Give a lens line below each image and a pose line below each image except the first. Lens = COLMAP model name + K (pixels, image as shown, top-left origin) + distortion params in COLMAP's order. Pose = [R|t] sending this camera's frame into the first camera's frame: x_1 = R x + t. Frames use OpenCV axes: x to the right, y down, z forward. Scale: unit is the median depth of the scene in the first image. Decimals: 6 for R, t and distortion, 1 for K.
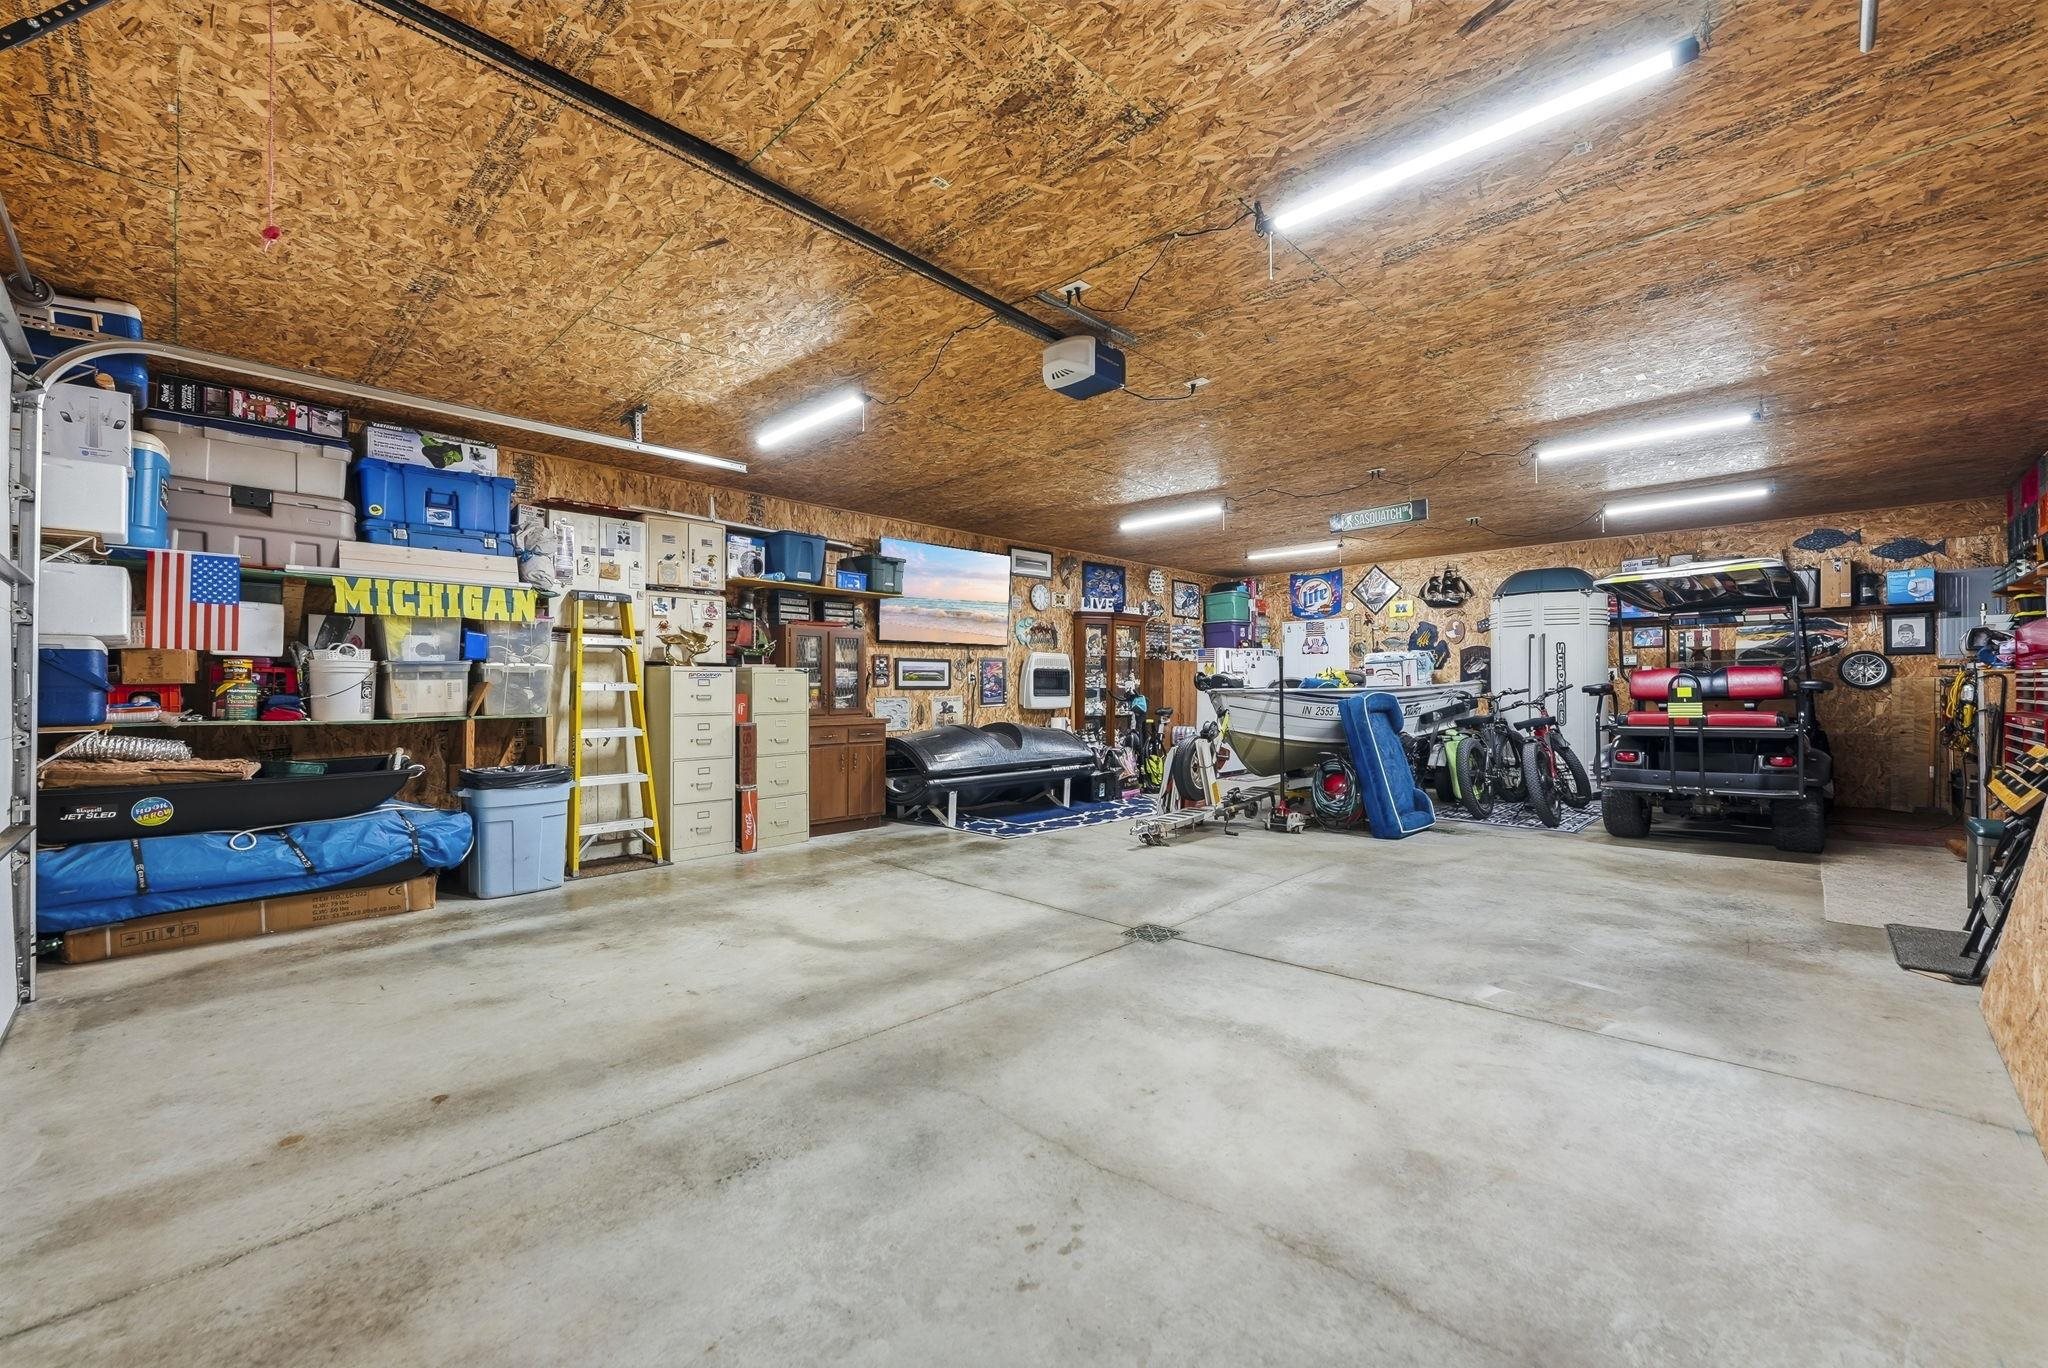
lens RADIAL K [[817.0, 0, 1026.5], [0, 817.0, 688.7], [0, 0, 1]] dist [-0.000812, 0.000152]
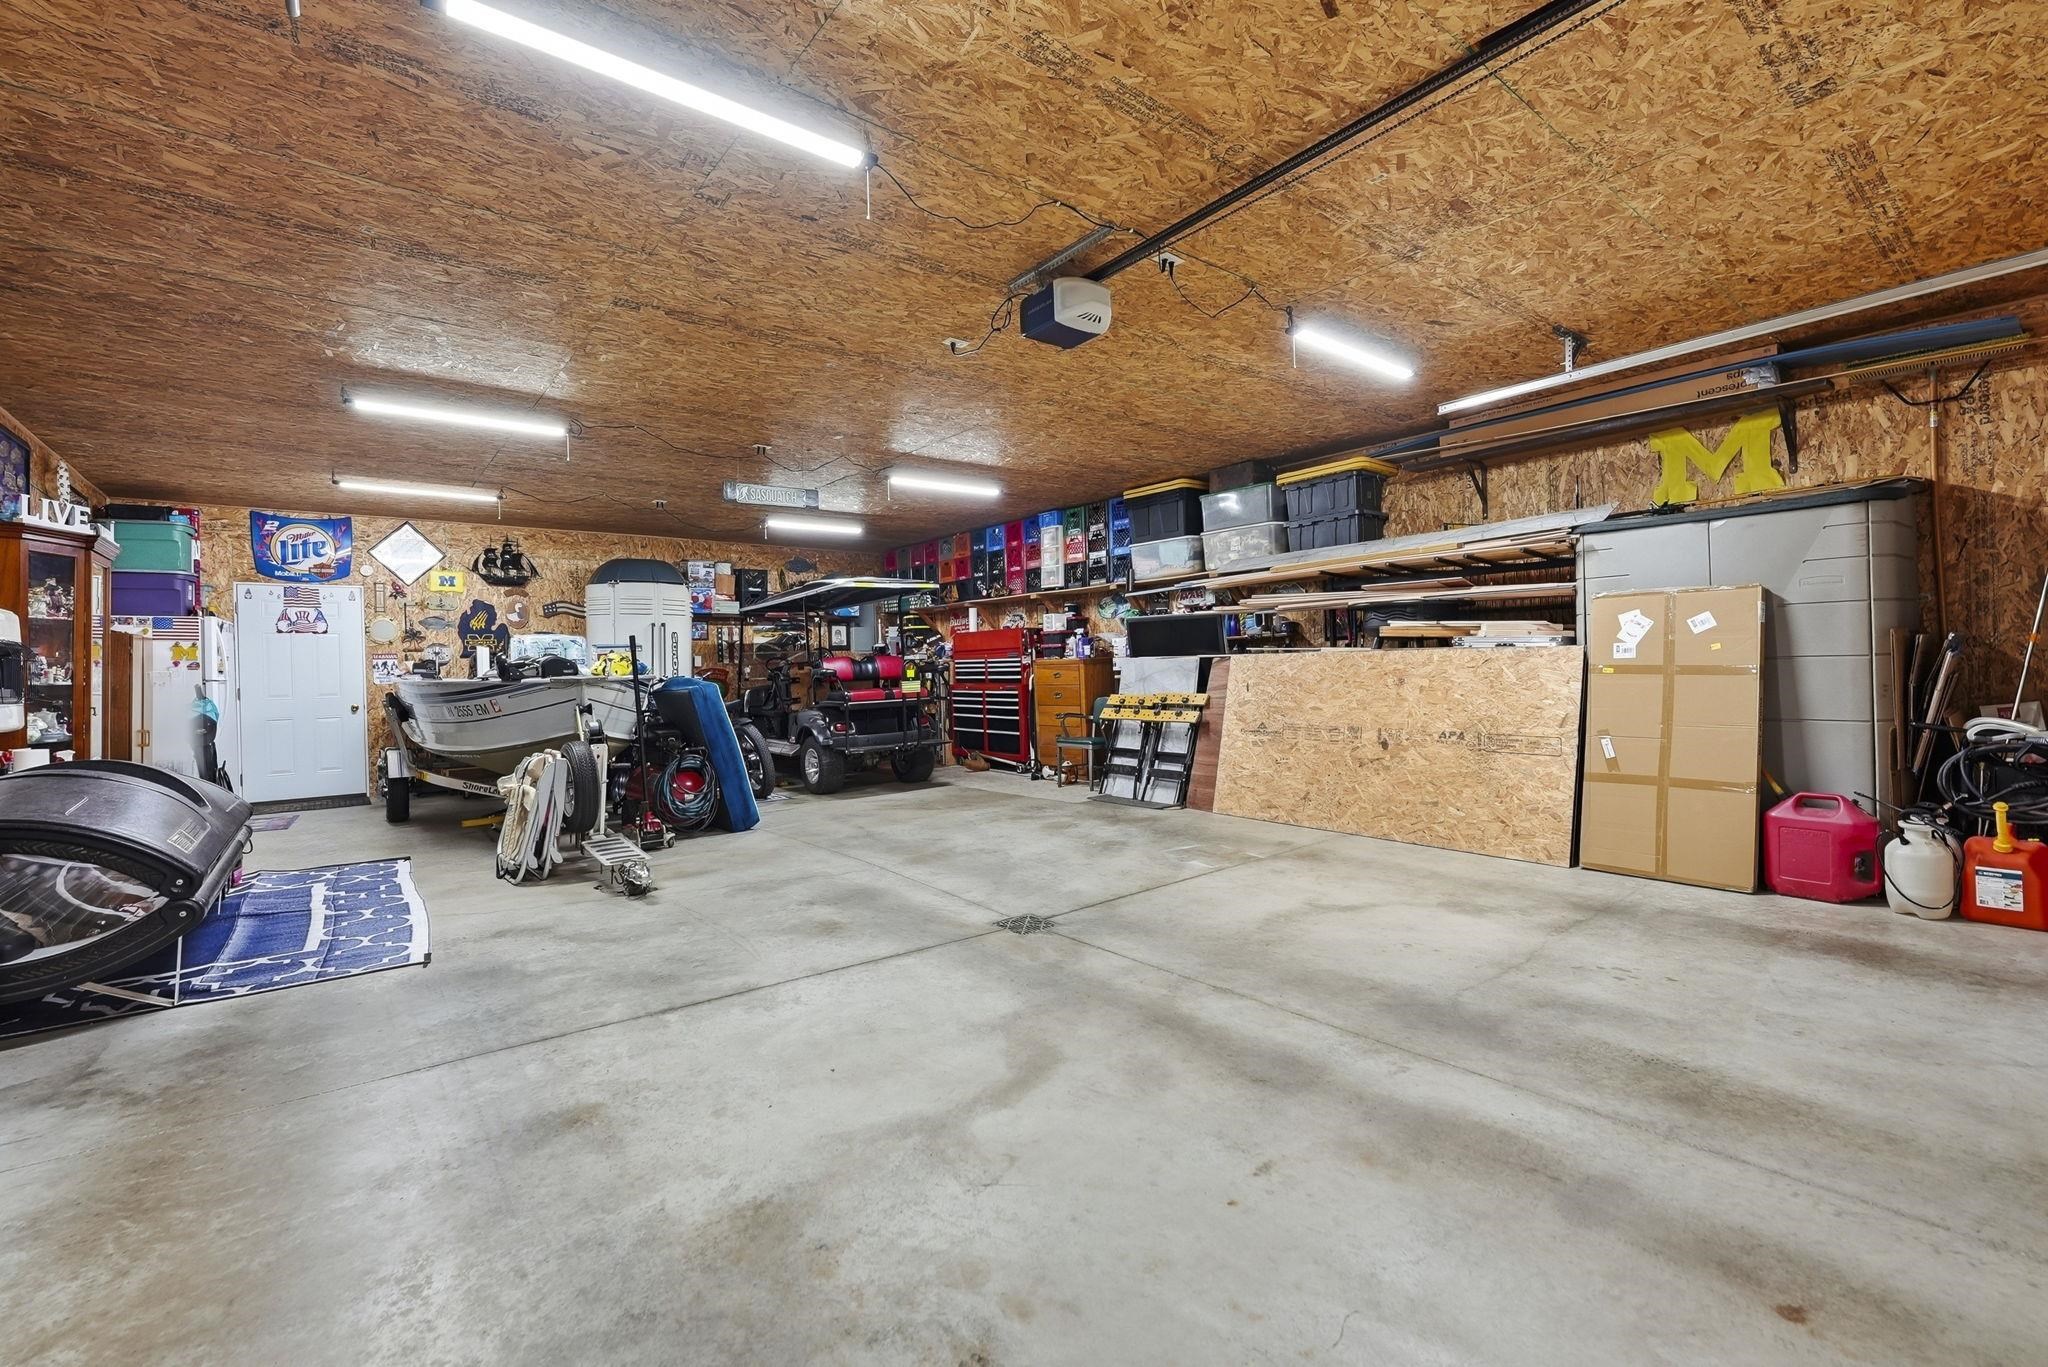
lens RADIAL K [[866.6, 0, 1025.7], [0, 866.6, 673.1], [0, 0, 1]] dist [-0.000646, 0.000437]
pose [[0.132157, -0.004593, 0.991218, -0.912511], [0.020838, 0.999781, 0.001854, 0.007575], [-0.991010, 0.020410, 0.132224, 0.937216]]
